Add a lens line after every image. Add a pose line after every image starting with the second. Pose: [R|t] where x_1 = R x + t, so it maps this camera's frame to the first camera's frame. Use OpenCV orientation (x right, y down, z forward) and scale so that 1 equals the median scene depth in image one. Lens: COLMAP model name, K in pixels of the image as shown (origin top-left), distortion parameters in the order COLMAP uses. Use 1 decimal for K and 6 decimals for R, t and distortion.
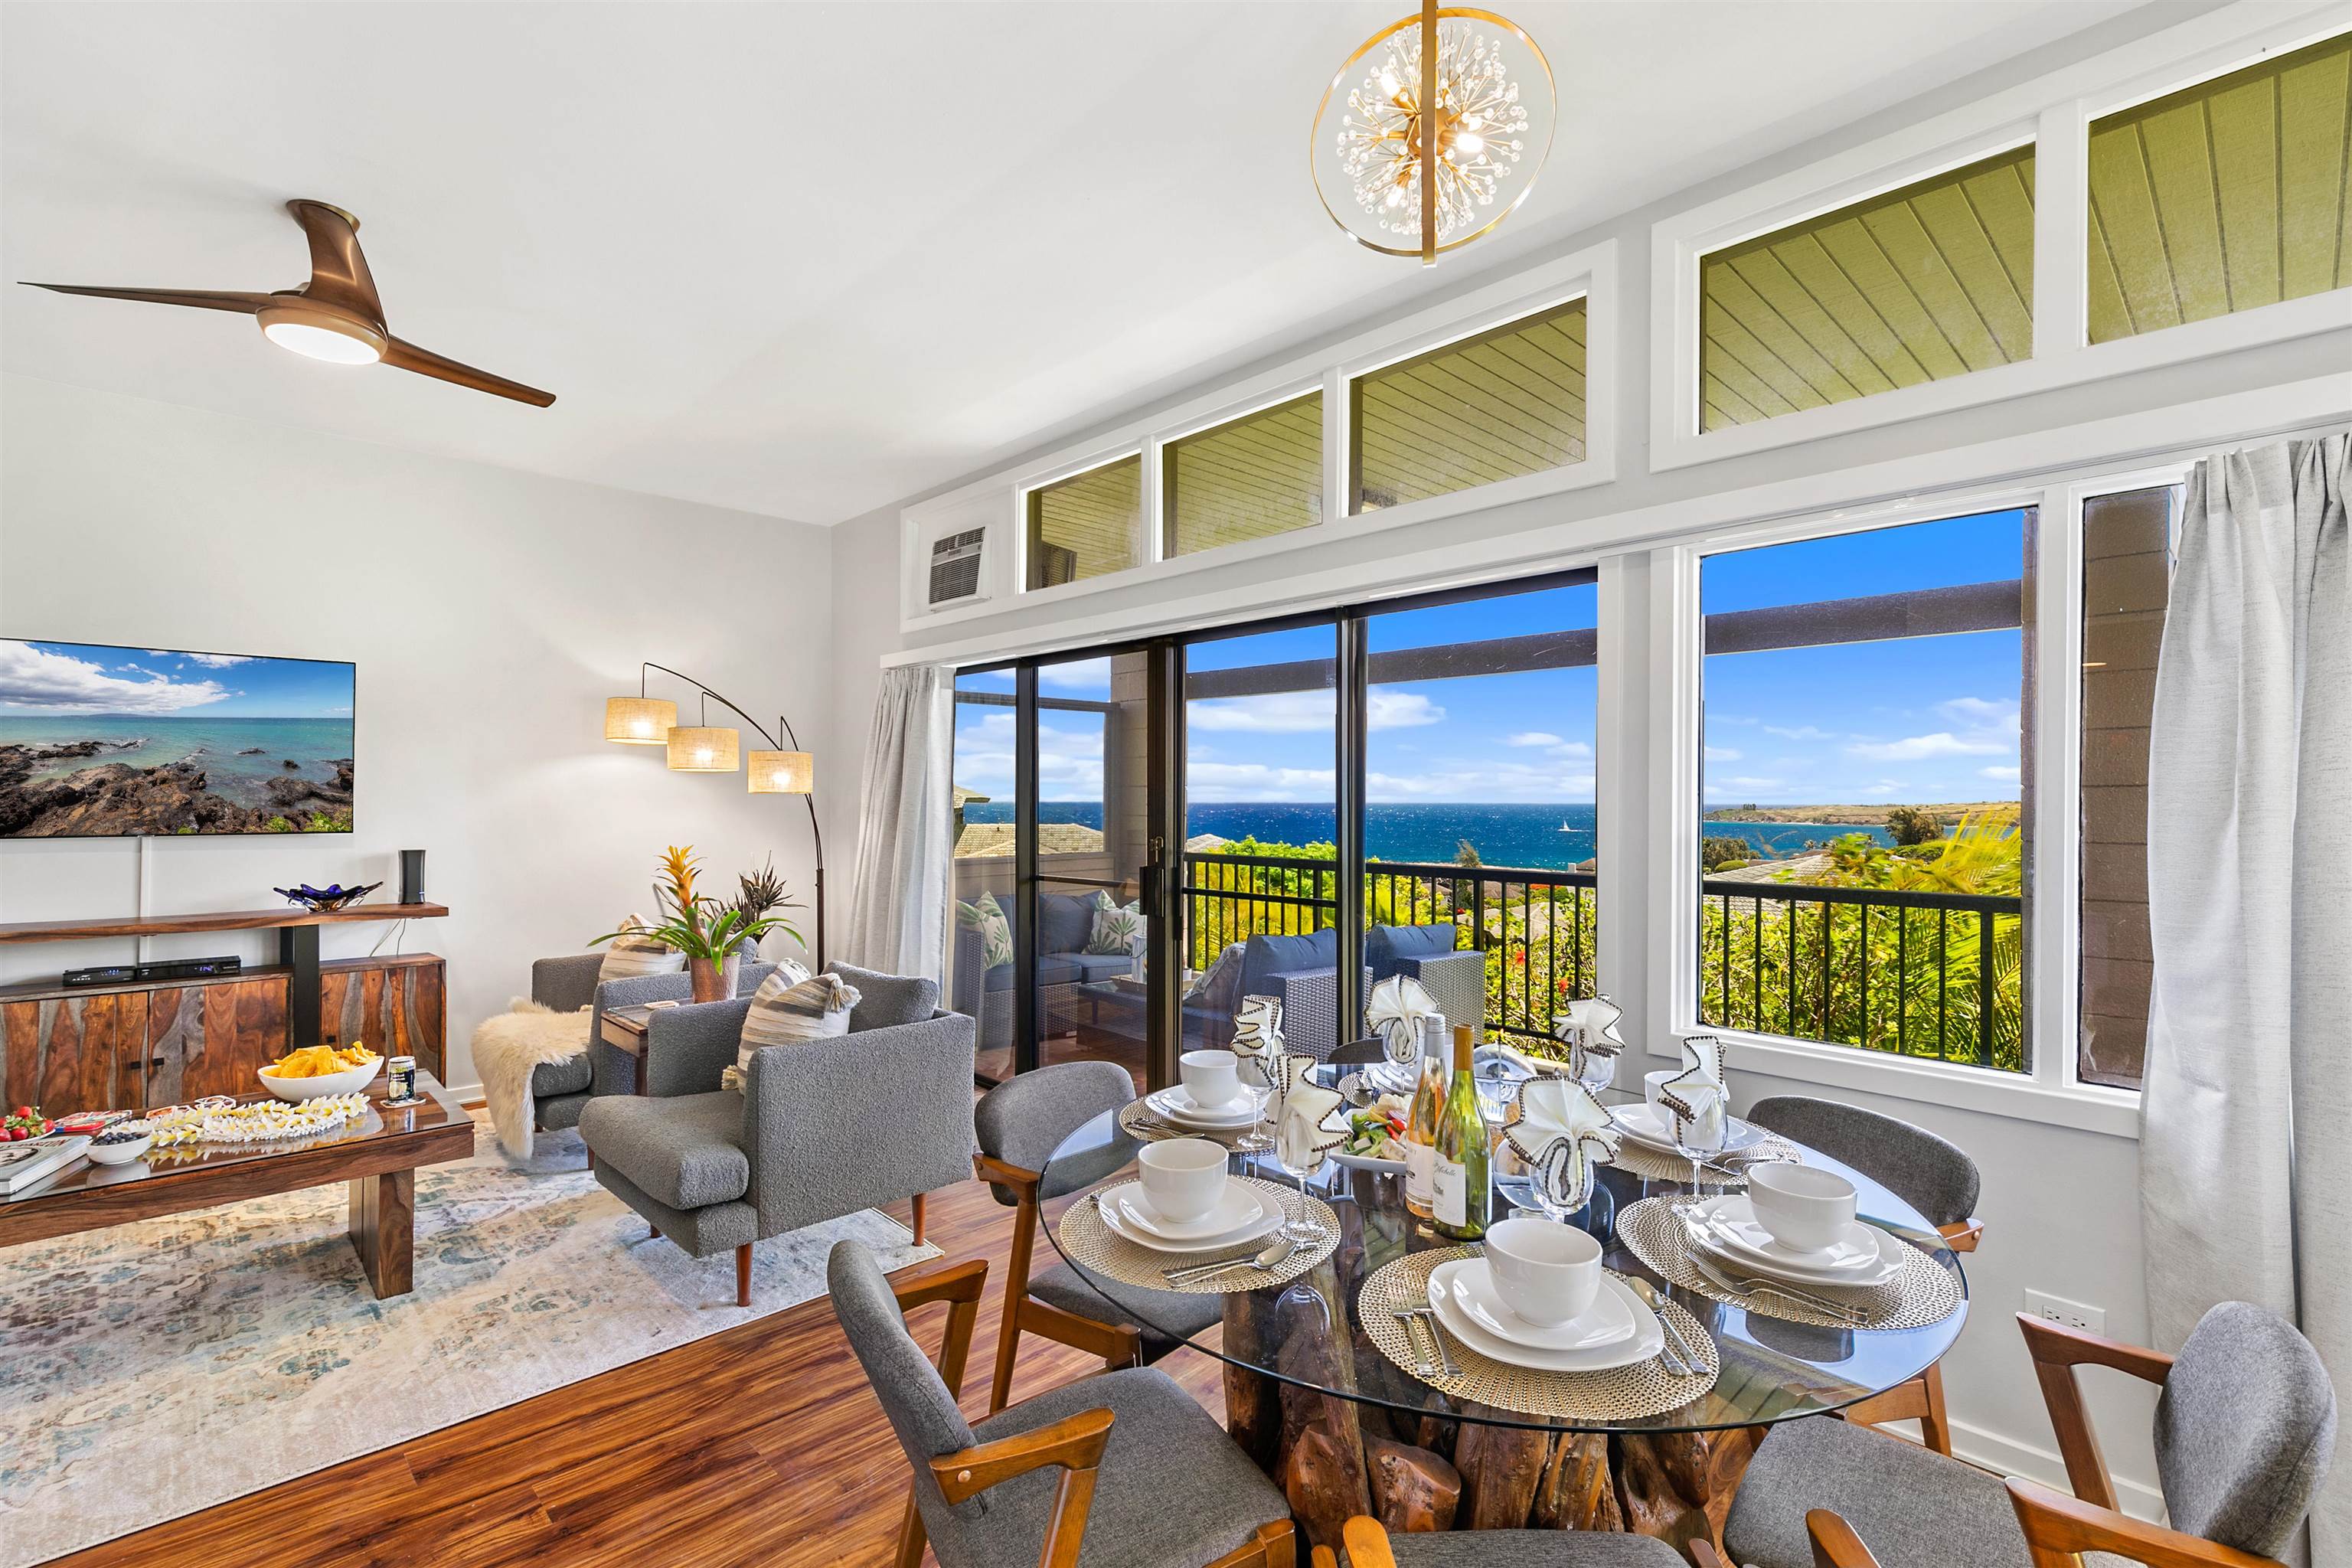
lens RADIAL K [[1060.2, 0, 1176.0], [0, 1060.2, 784.0], [0, 0, 1]] dist [0.001274, -0.000112]
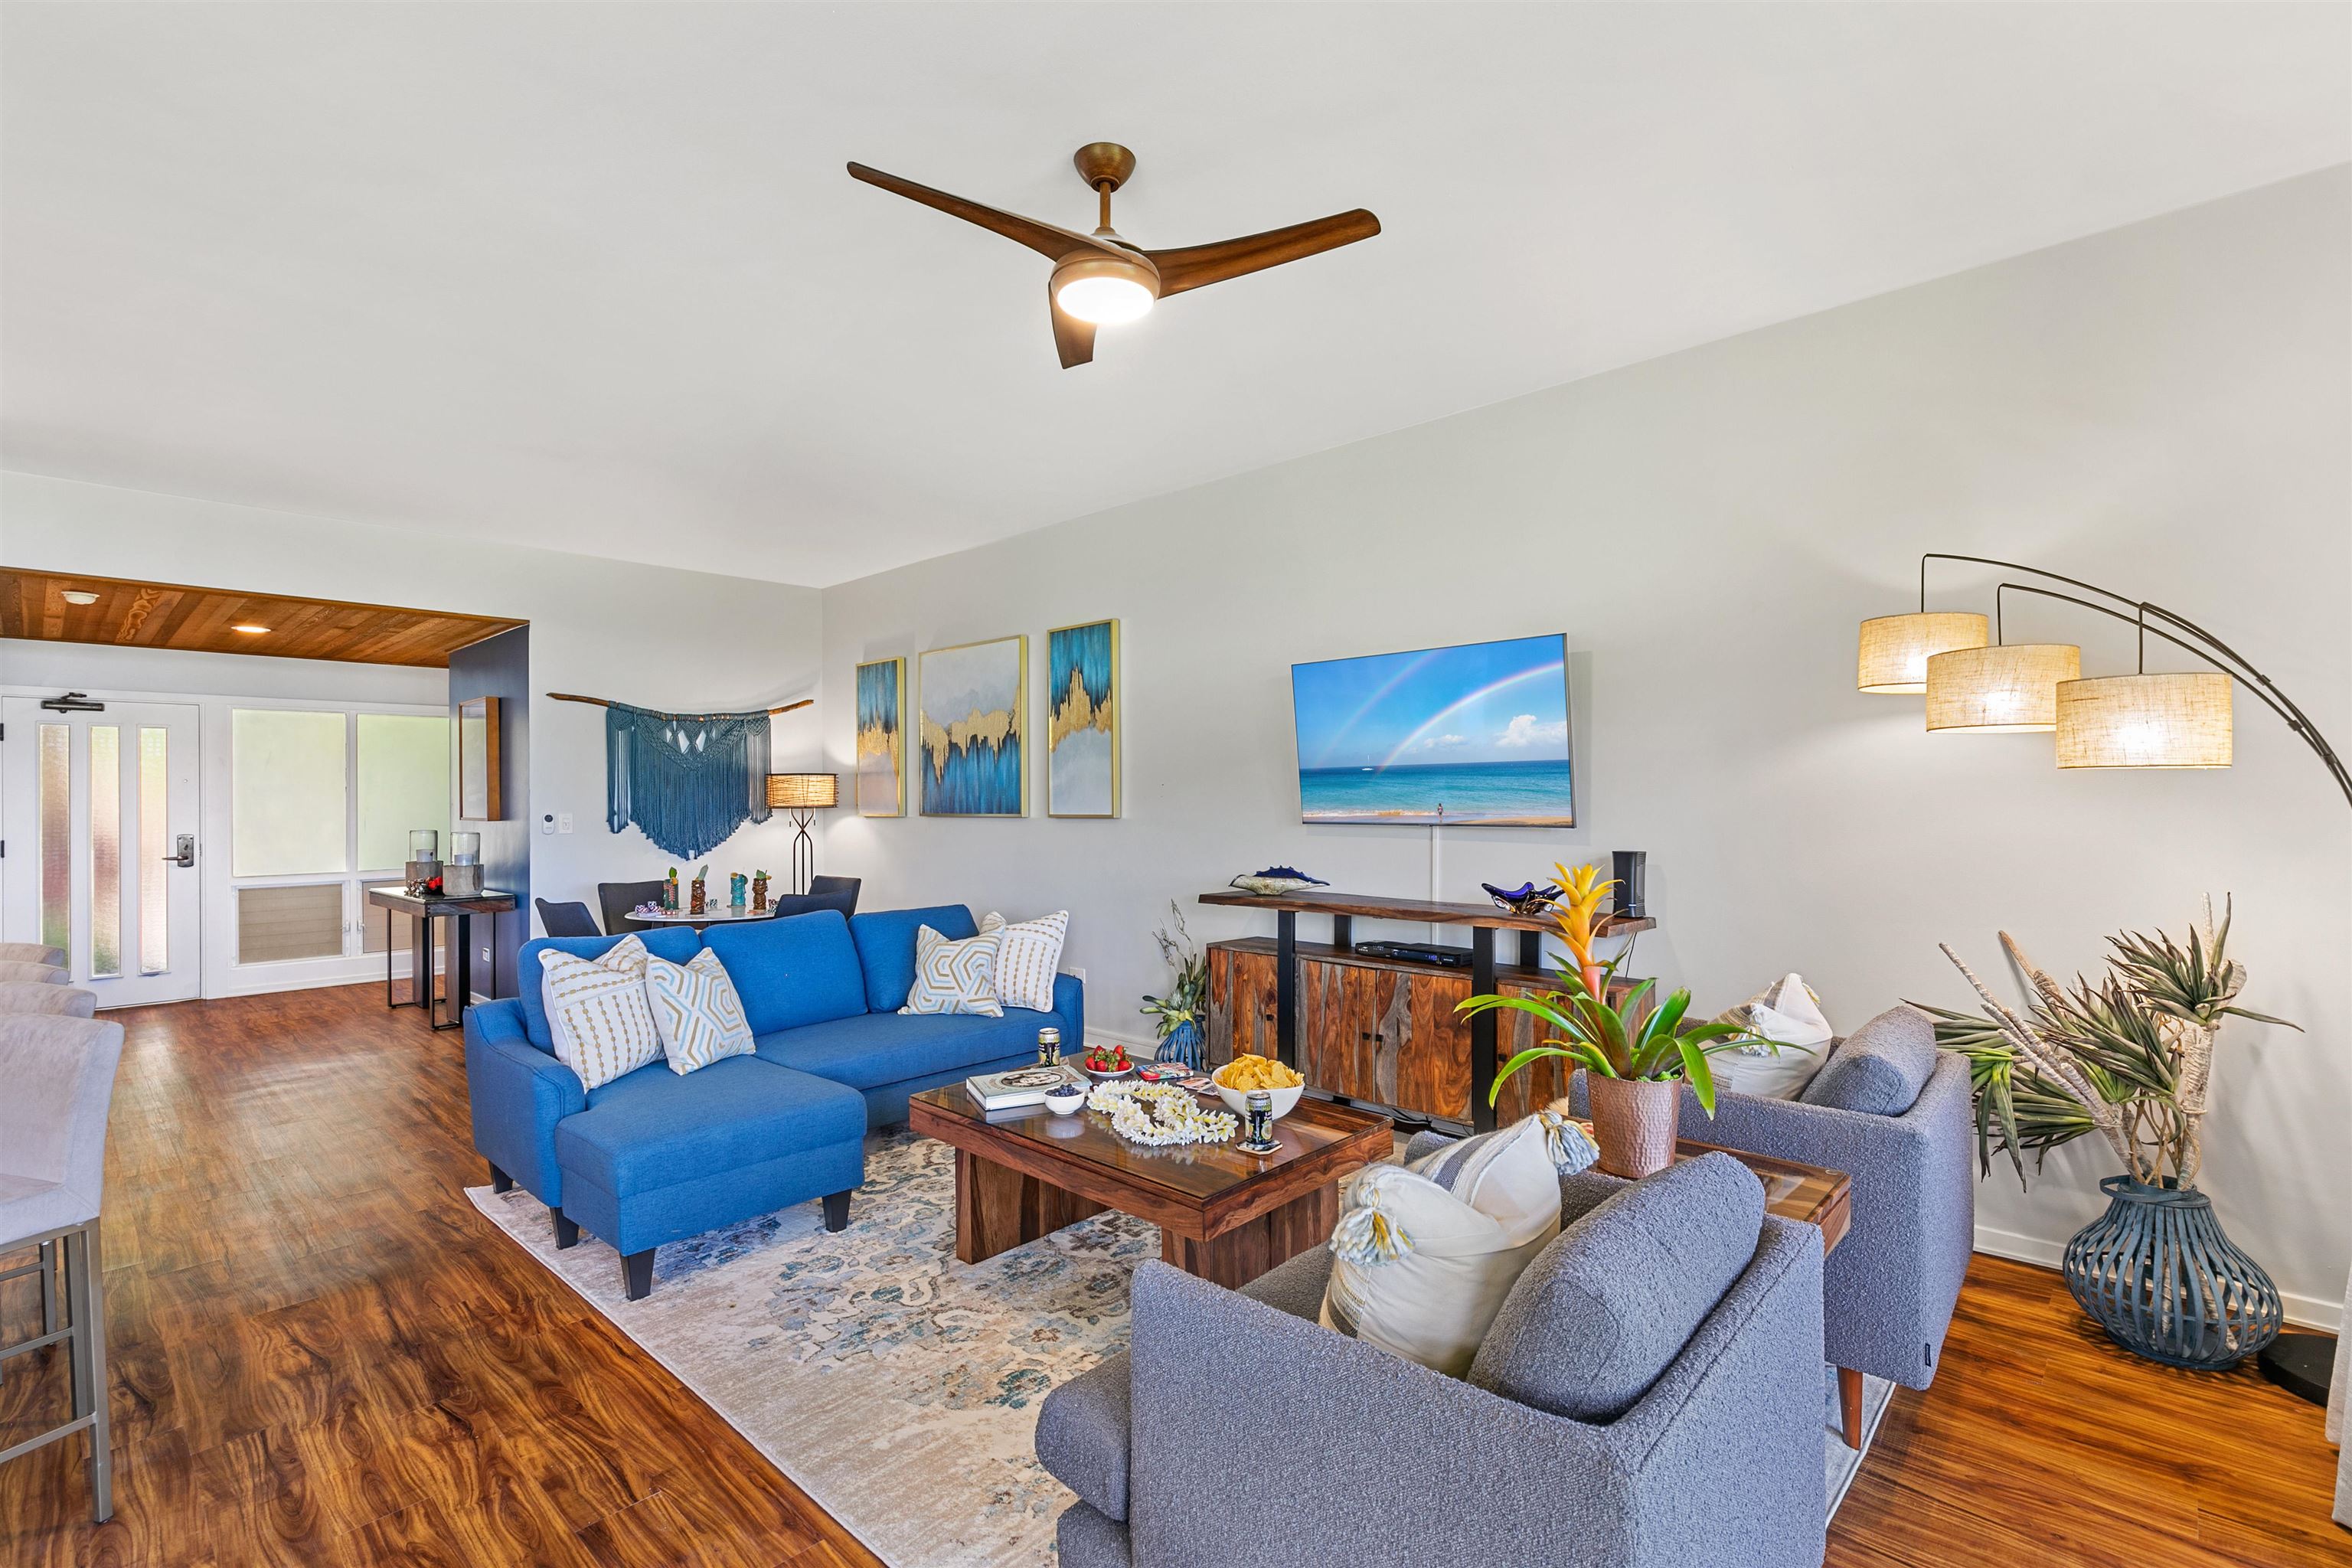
lens RADIAL K [[1060.2, 0, 1176.0], [0, 1060.2, 784.0], [0, 0, 1]] dist [0.001274, -0.000112]
pose [[0.047501, -0.015069, -0.998758, 0.089471], [0.016547, 0.999761, -0.014297, 0.018819], [0.998734, -0.015847, 0.047739, 0.715092]]
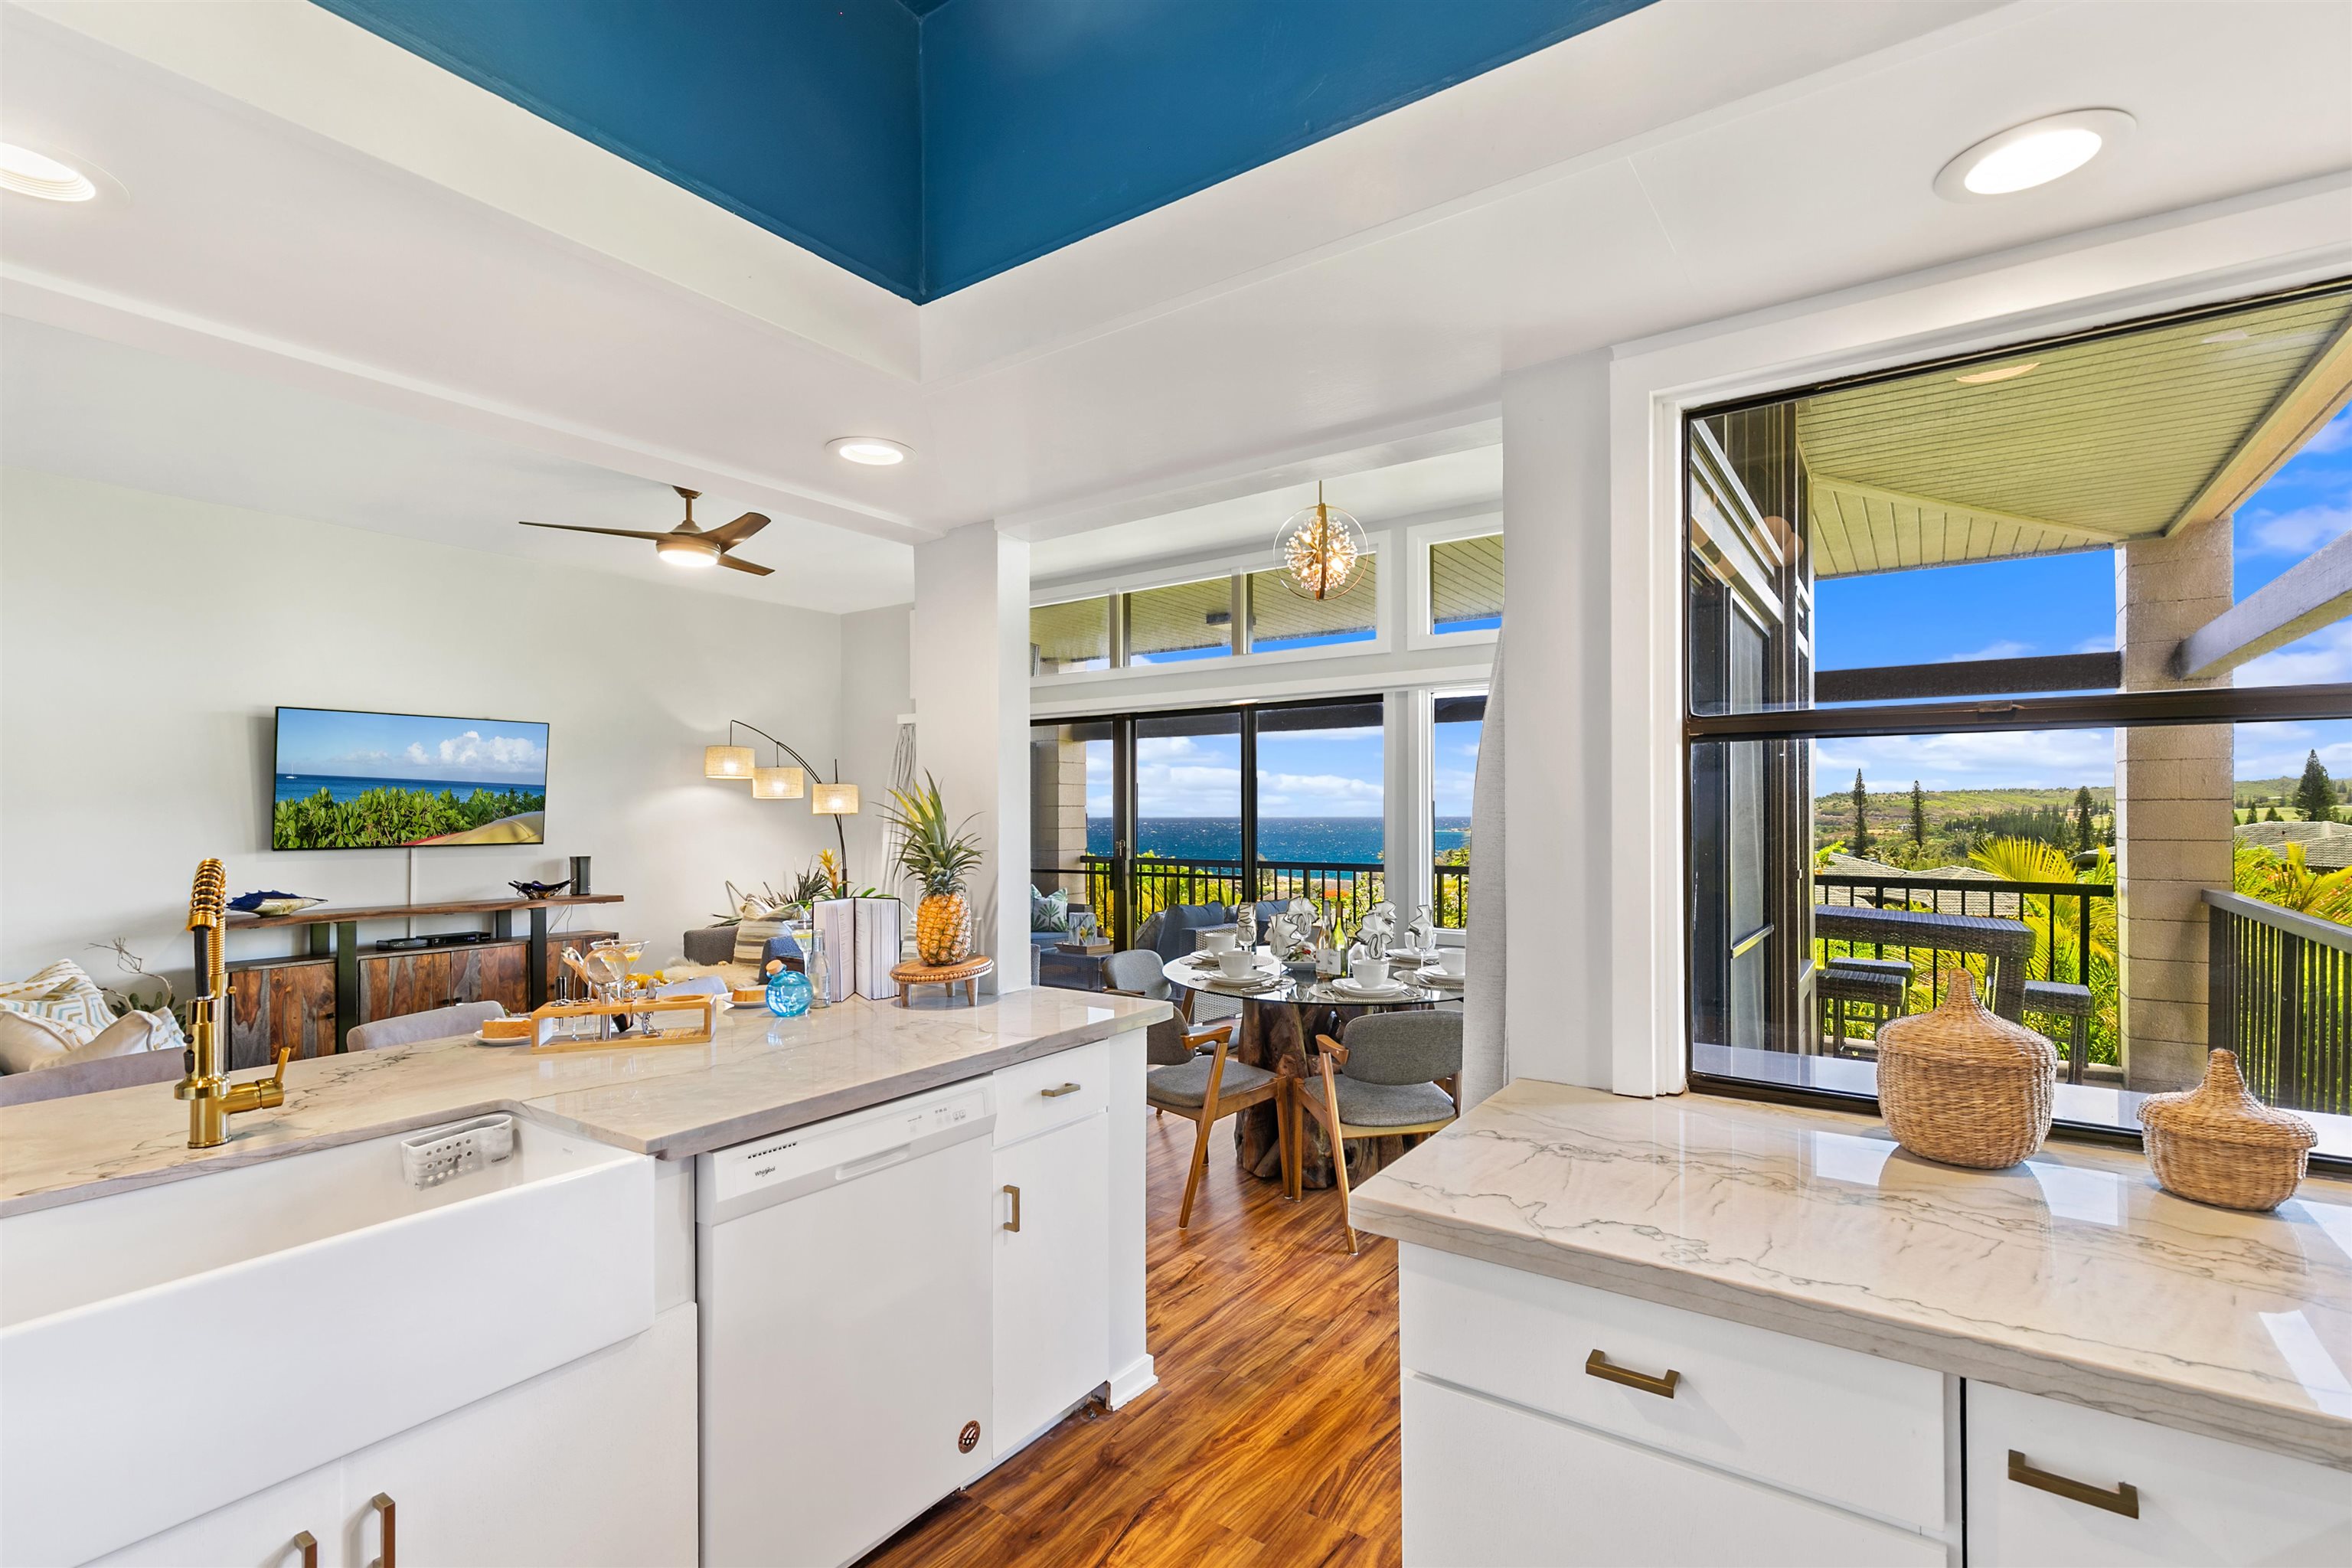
lens RADIAL K [[1060.2, 0, 1176.0], [0, 1060.2, 784.0], [0, 0, 1]] dist [0.001274, -0.000112]
pose [[0.982178, -0.002965, 0.187930, -0.246240], [0.005829, 0.999875, -0.014690, -0.008928], [-0.187863, 0.015524, 0.982073, -0.601534]]
